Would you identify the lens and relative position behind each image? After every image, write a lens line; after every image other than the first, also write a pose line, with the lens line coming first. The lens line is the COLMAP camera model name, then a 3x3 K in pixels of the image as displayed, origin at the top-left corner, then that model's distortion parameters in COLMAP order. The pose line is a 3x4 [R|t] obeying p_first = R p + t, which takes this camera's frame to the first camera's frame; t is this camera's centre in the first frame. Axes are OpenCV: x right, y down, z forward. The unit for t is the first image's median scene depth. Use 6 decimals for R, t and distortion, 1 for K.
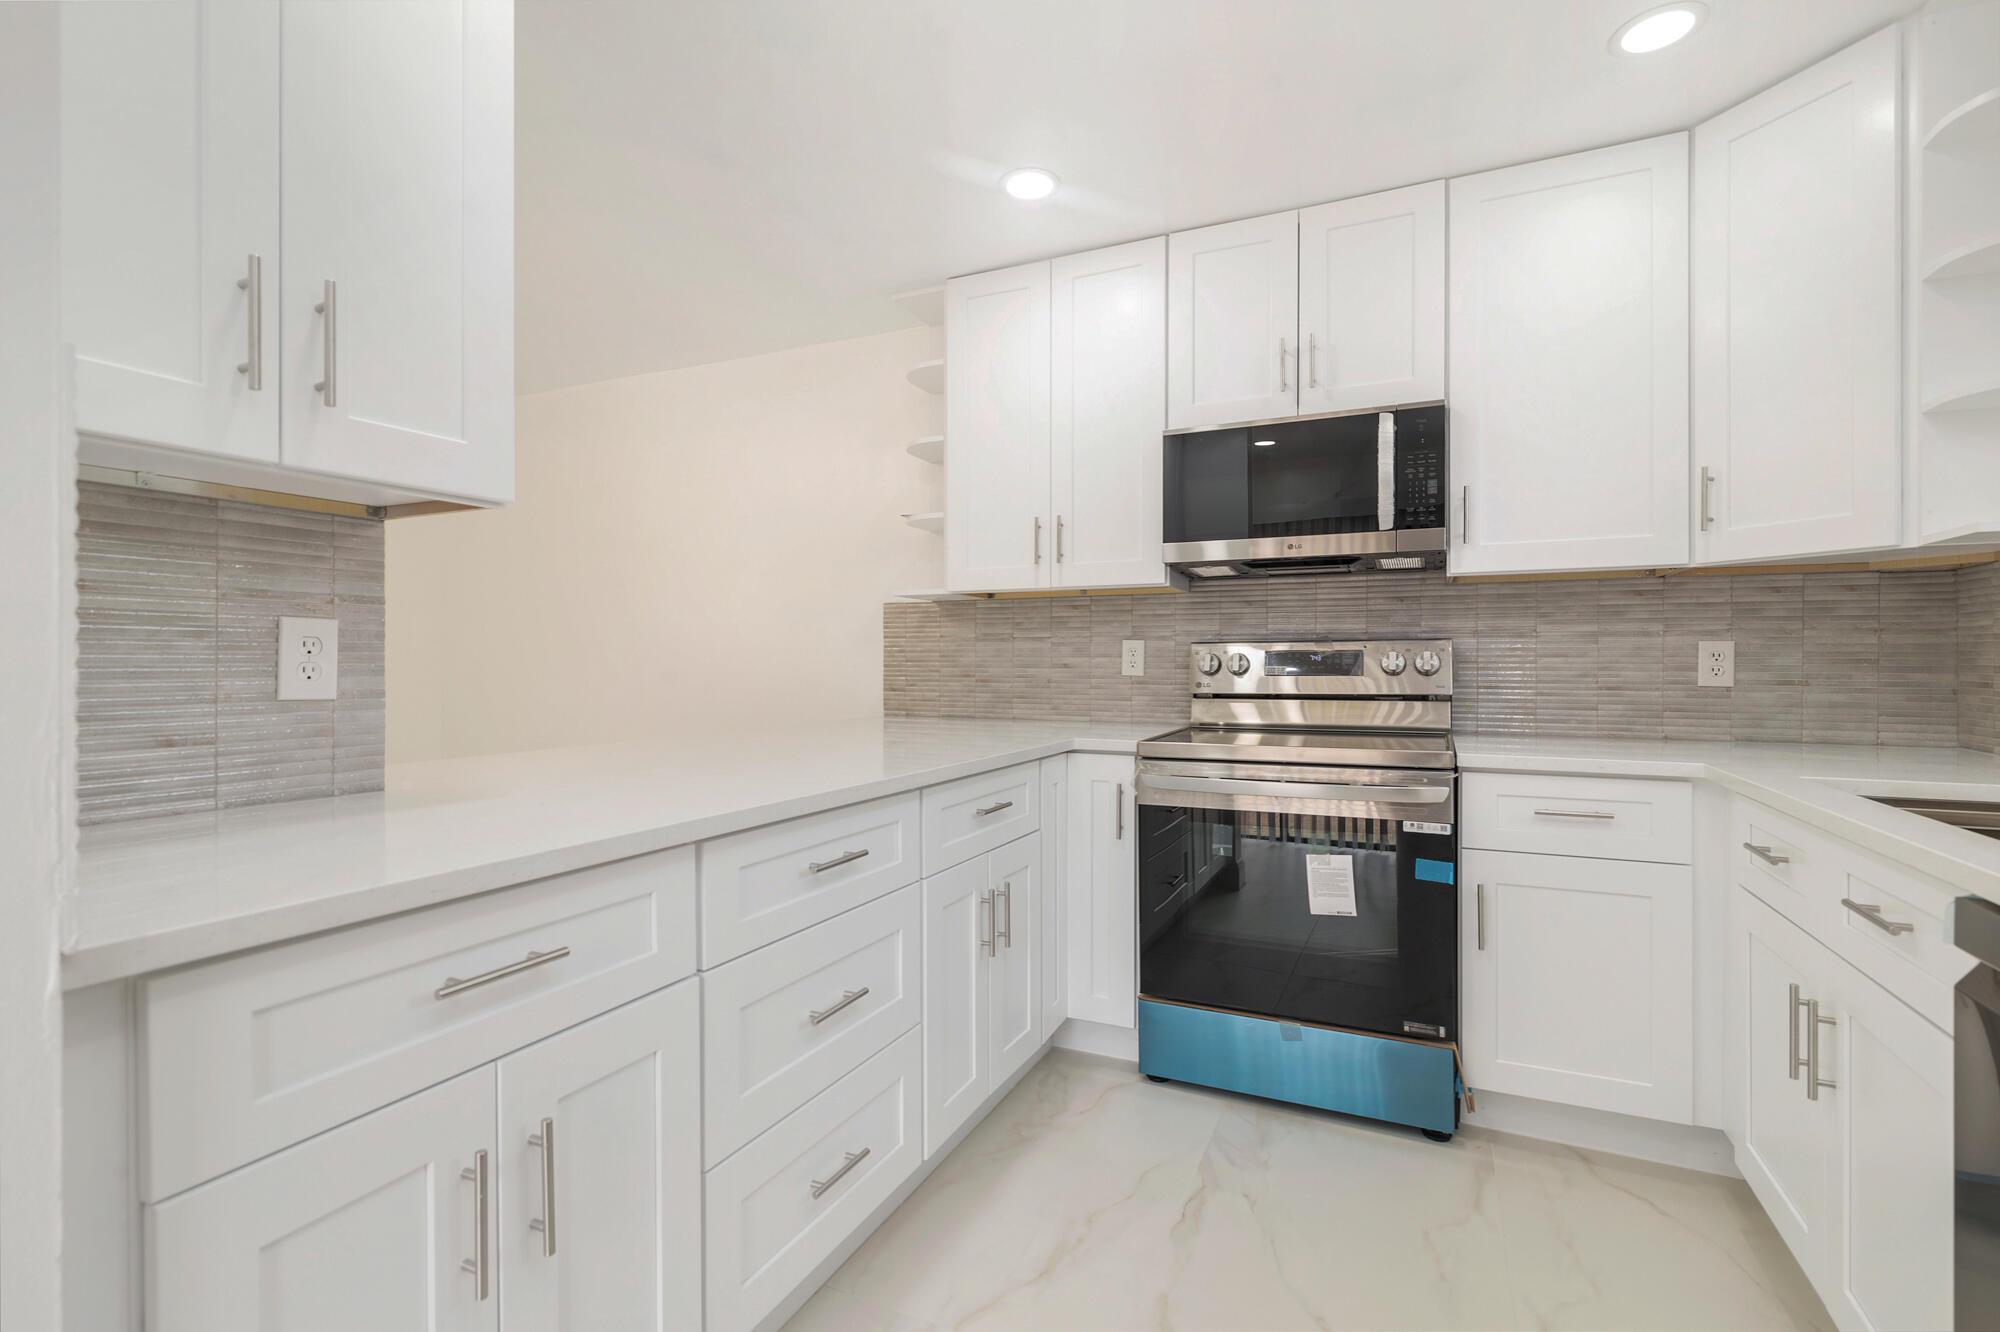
lens RADIAL K [[905.8, 0, 1000.0], [0, 905.8, 666.0], [0, 0, 1]] dist [-0.000054, 0.000227]
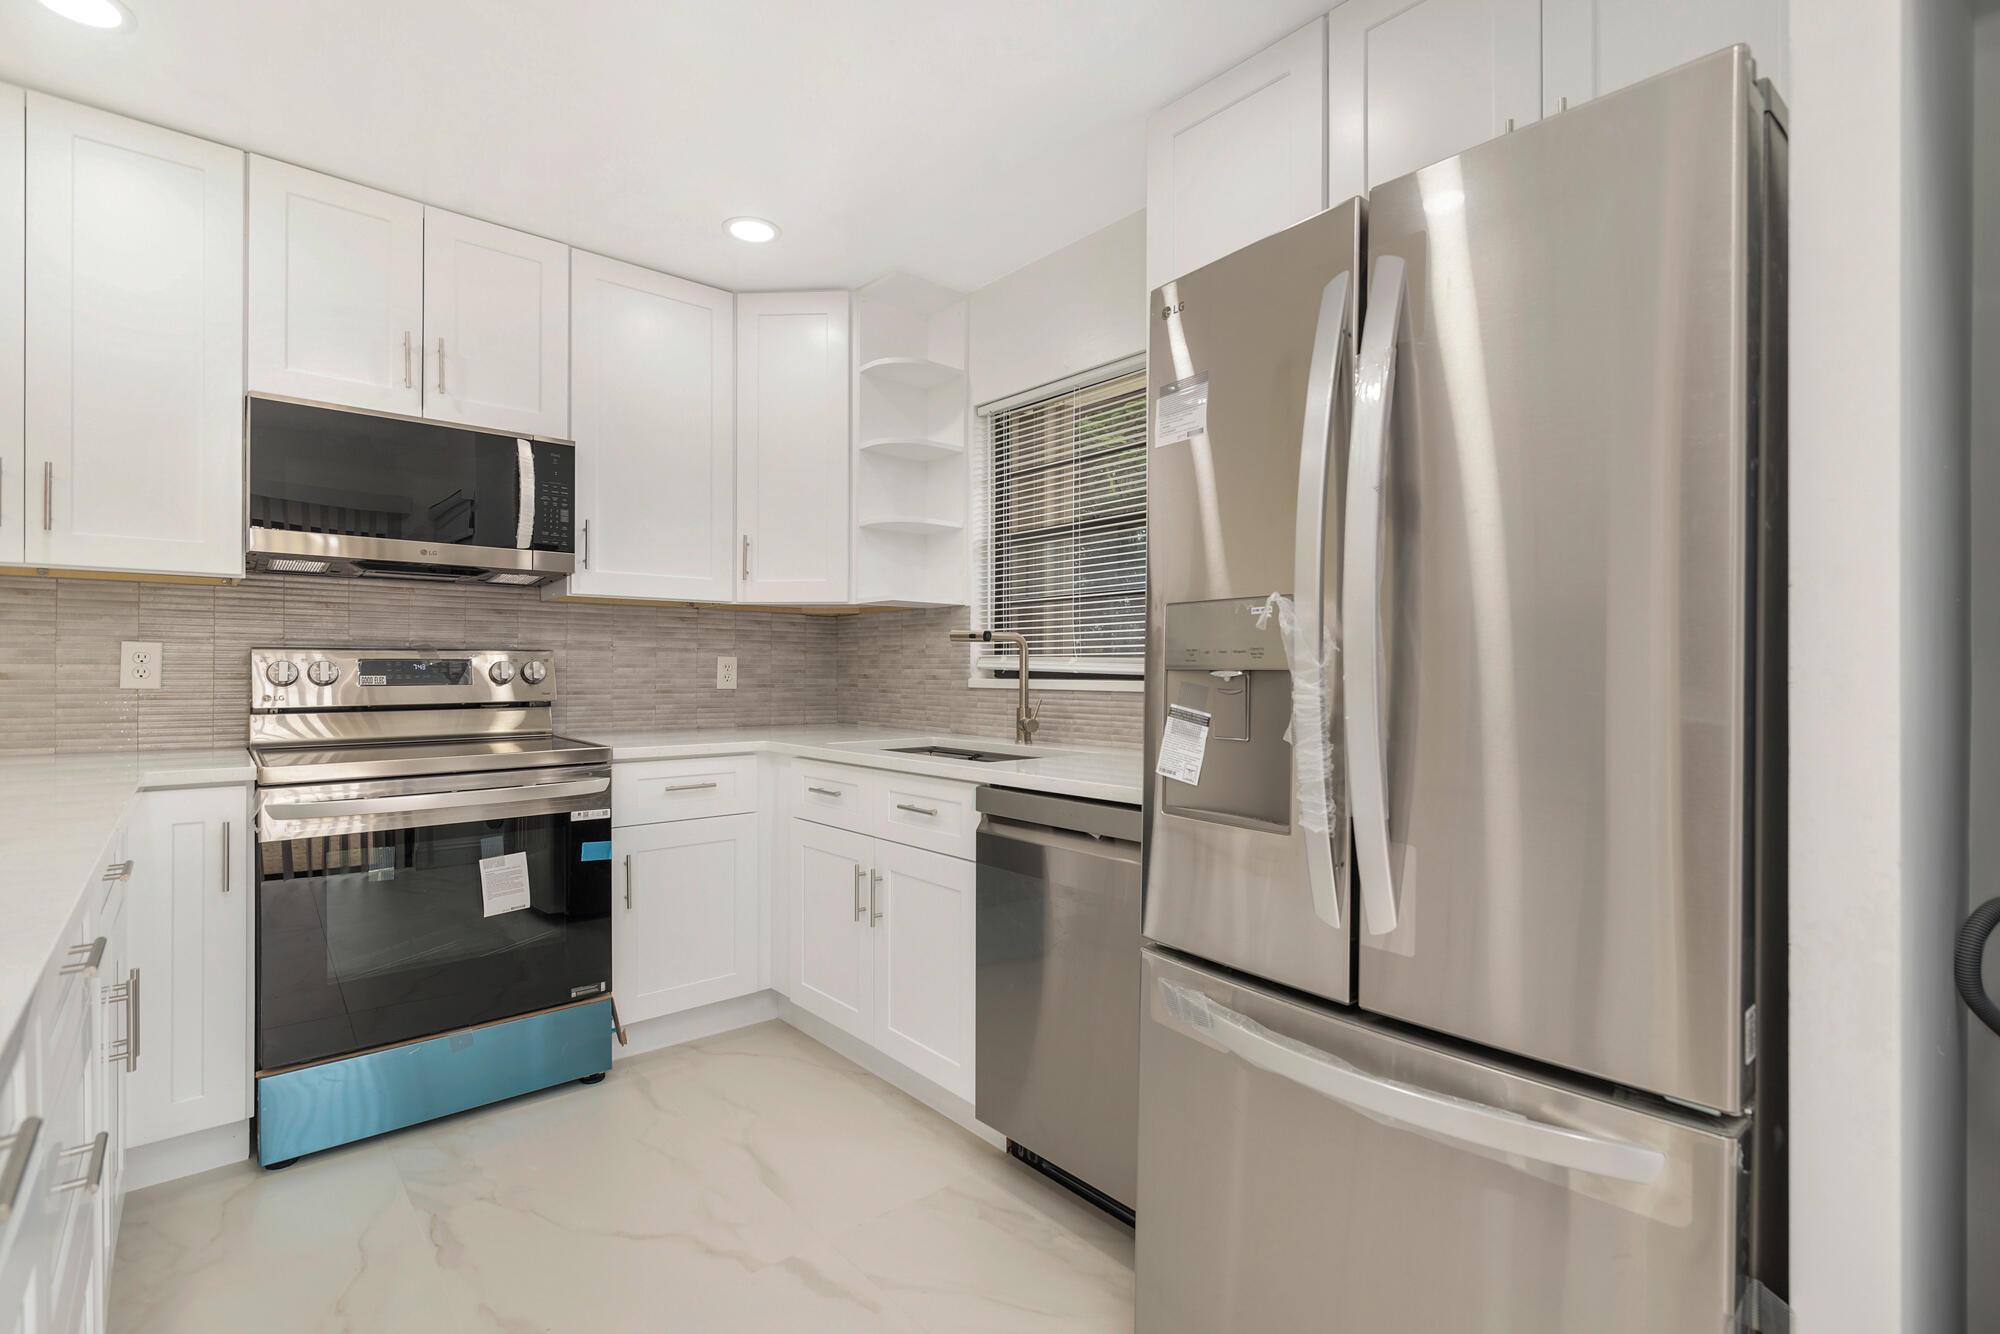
lens RADIAL K [[914.6, 0, 995.2], [0, 914.6, 672.5], [0, 0, 1]] dist [-0.000247, -0.000502]
pose [[0.404921, -0.000556, 0.914352, -0.325993], [0.001576, 0.999999, -0.000090, -0.001984], [-0.914351, 0.001478, 0.404921, 0.045483]]
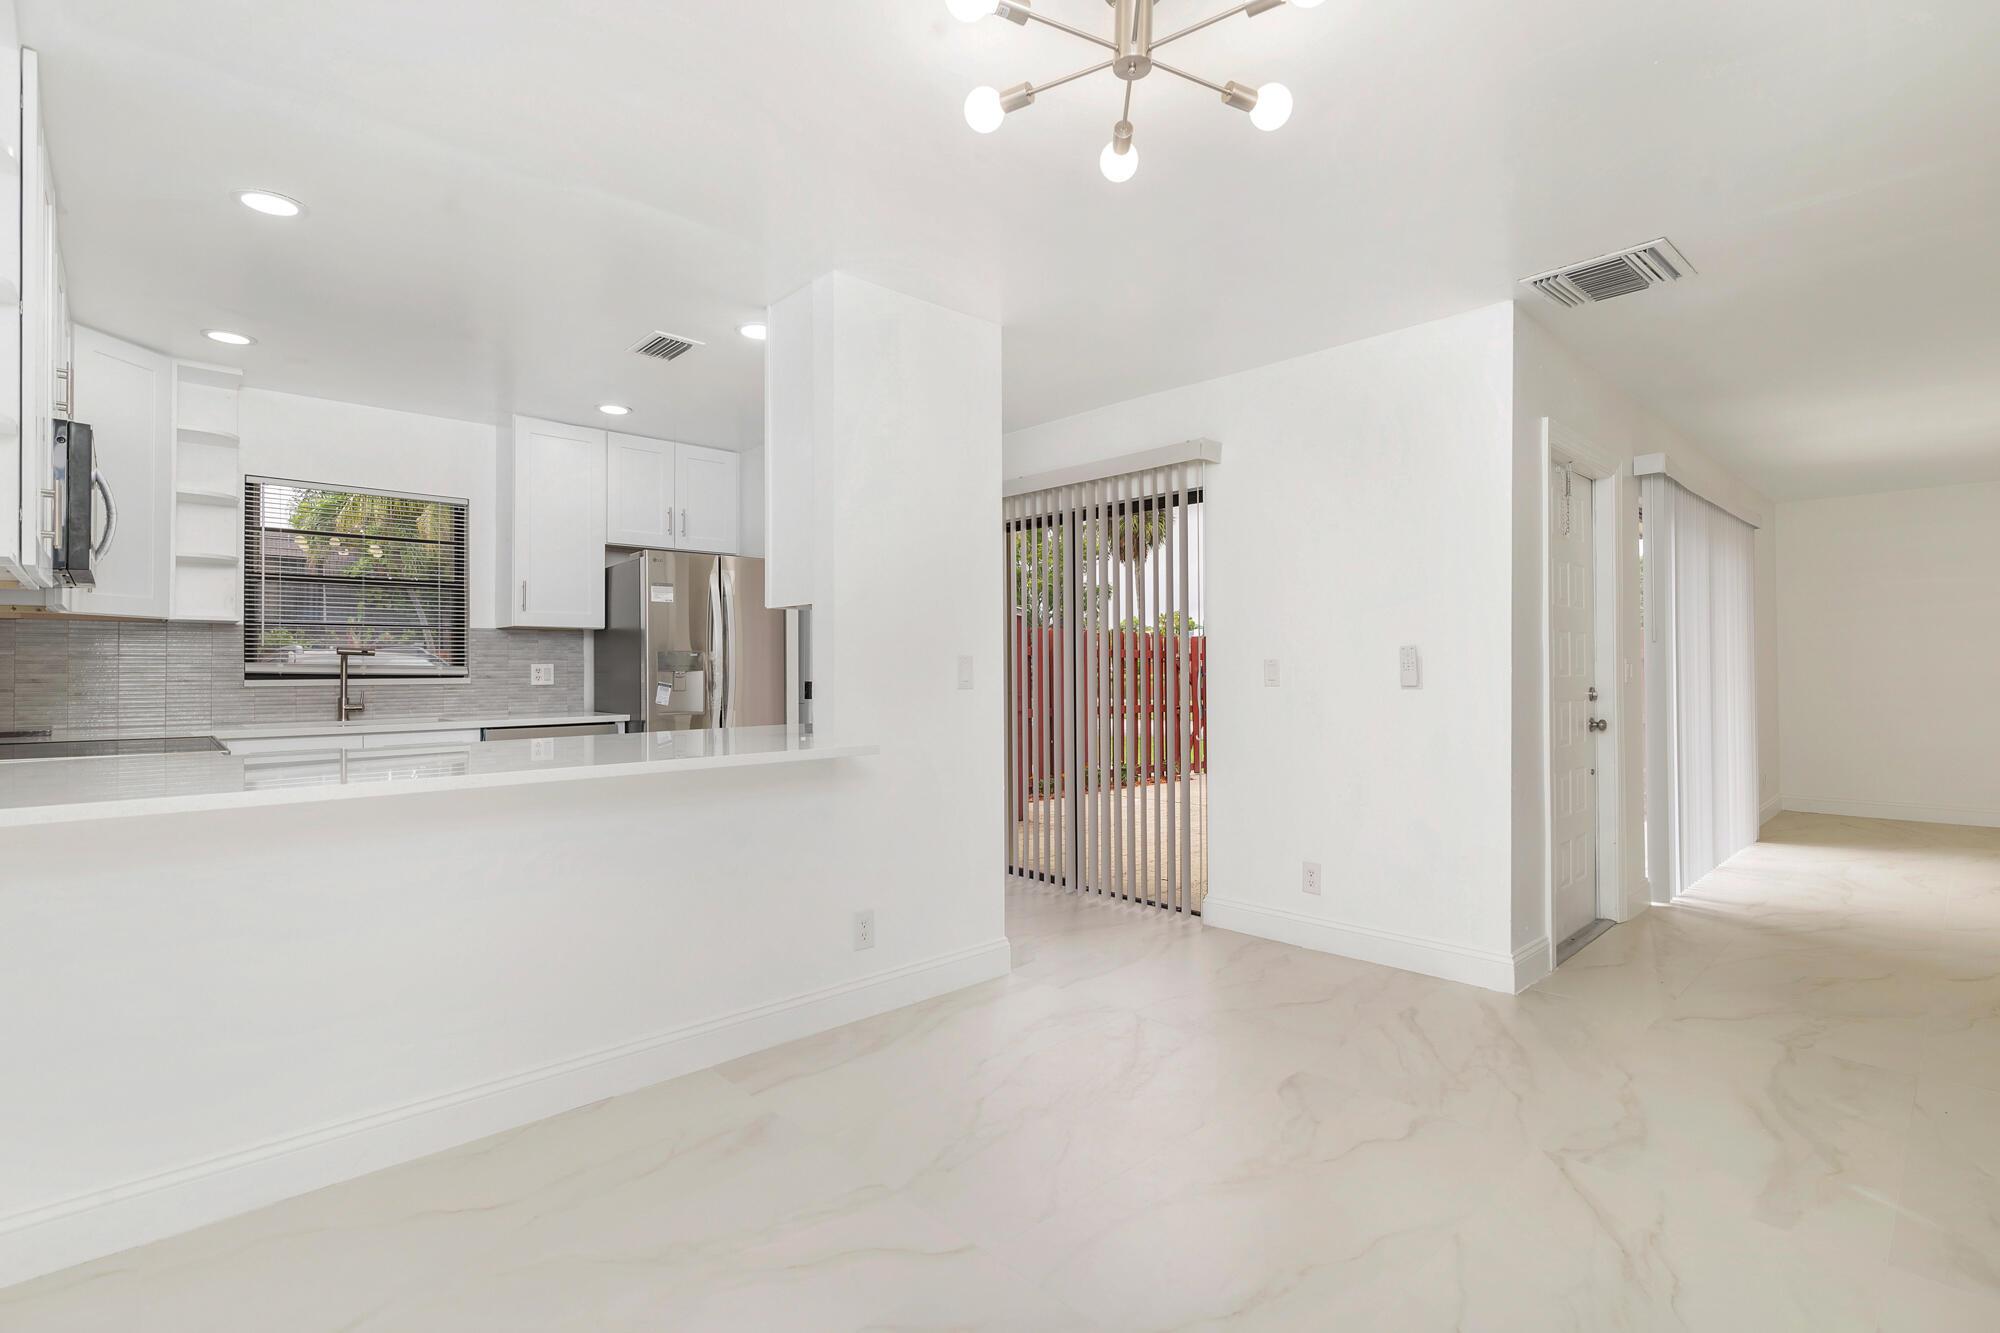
lens RADIAL K [[945.9, 0, 976.9], [0, 945.9, 645.4], [0, 0, 1]] dist [0.002669, 0.000425]
pose [[-0.926915, 0.010931, 0.375112, -1.068310], [0.004686, 0.999835, -0.017558, -0.020280], [-0.375242, -0.014517, -0.926813, 1.660466]]
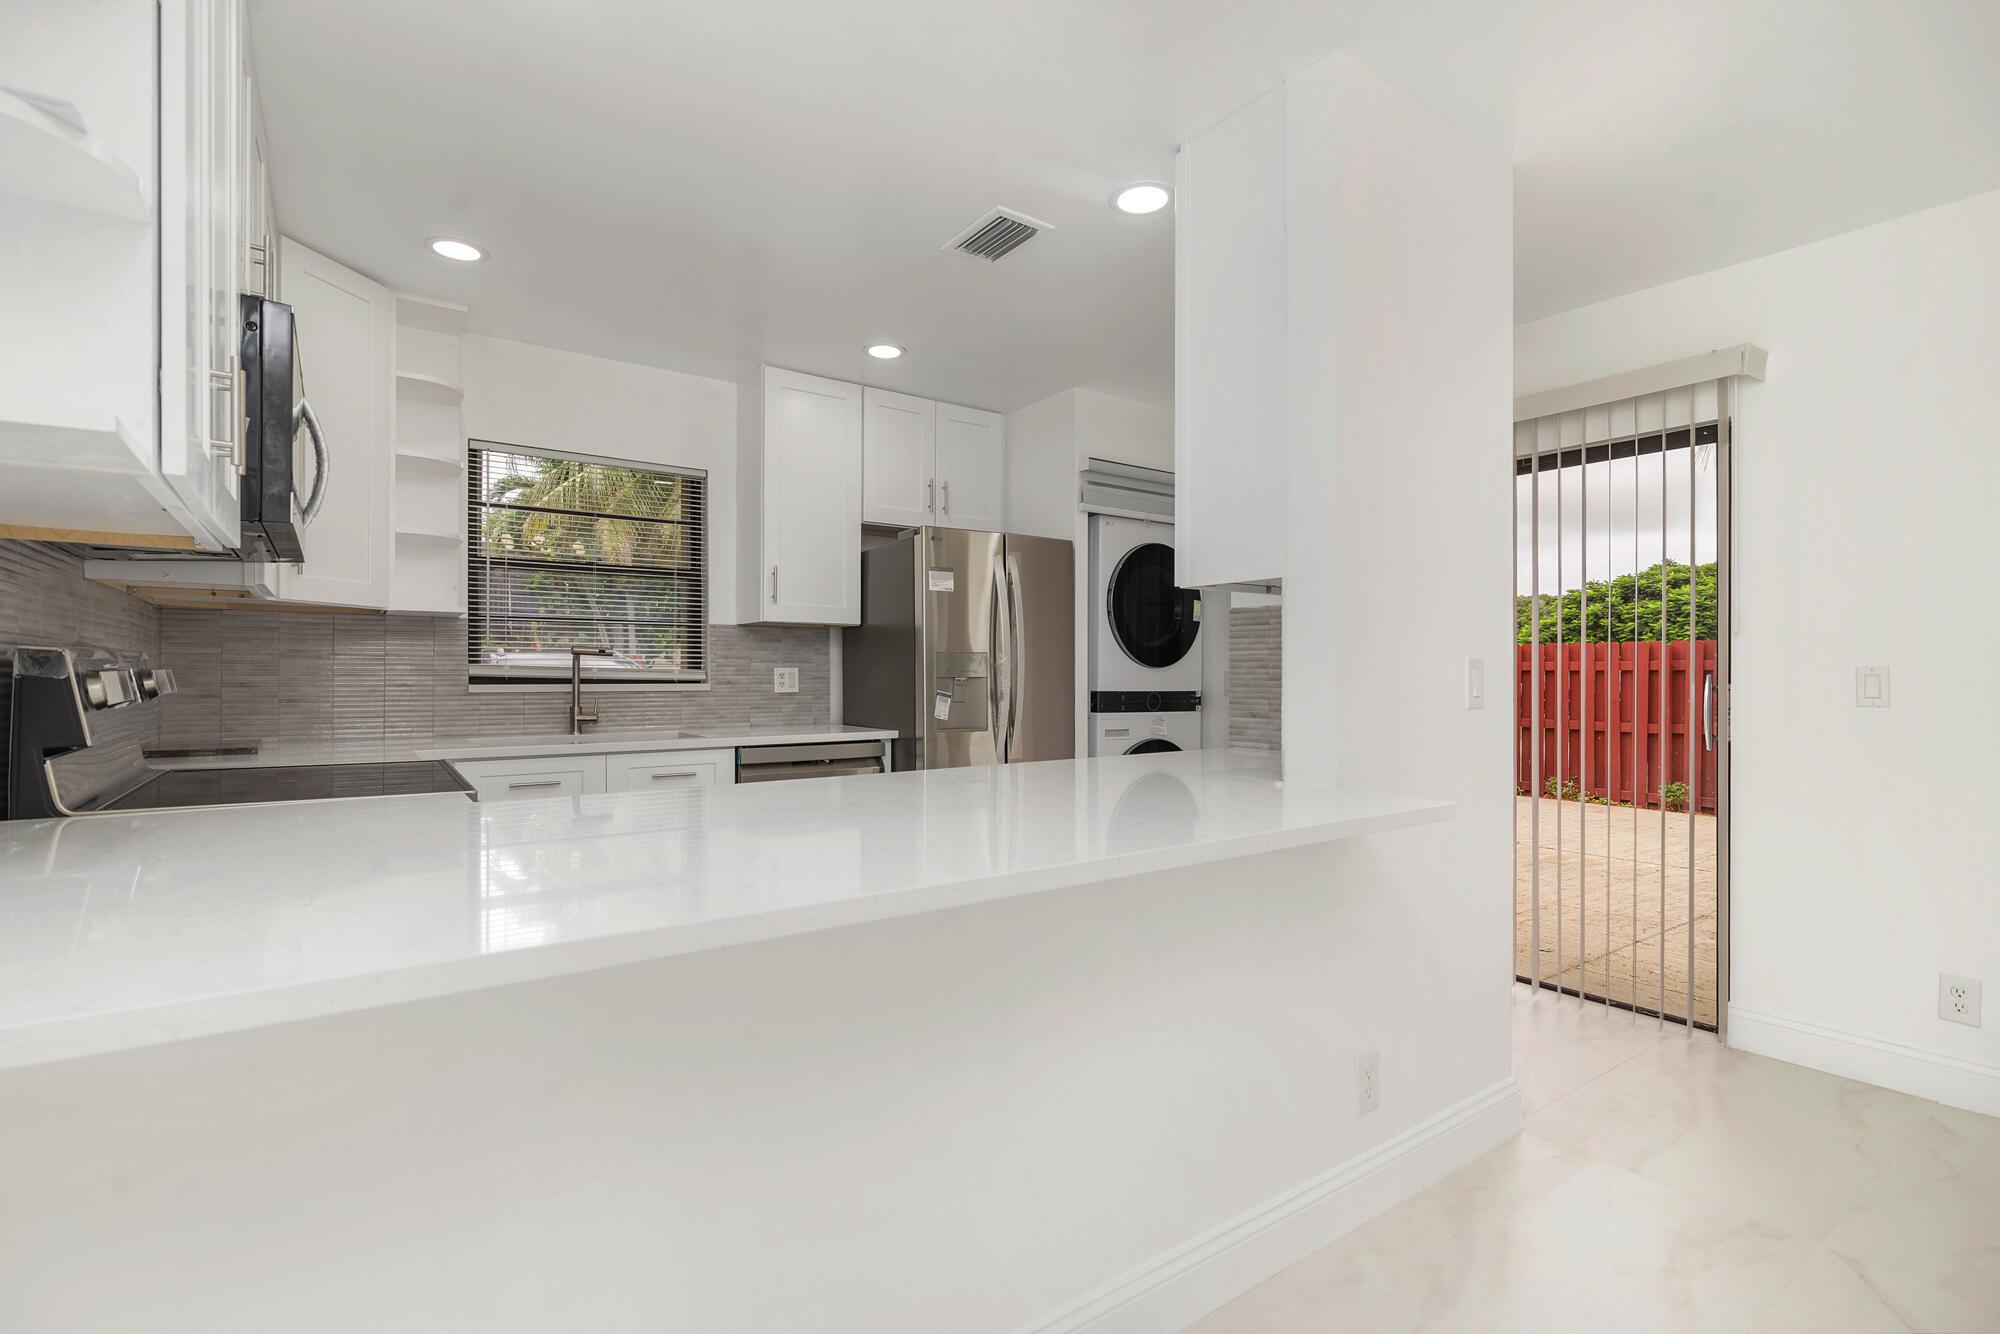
lens RADIAL K [[950.4, 0, 983.5], [0, 950.4, 660.7], [0, 0, 1]] dist [0.004081, 0.000153]
pose [[-0.866176, 0.003136, 0.499730, -0.592934], [-0.001022, 0.999967, -0.008048, -0.019501], [-0.499739, -0.007482, -0.866144, 1.426572]]
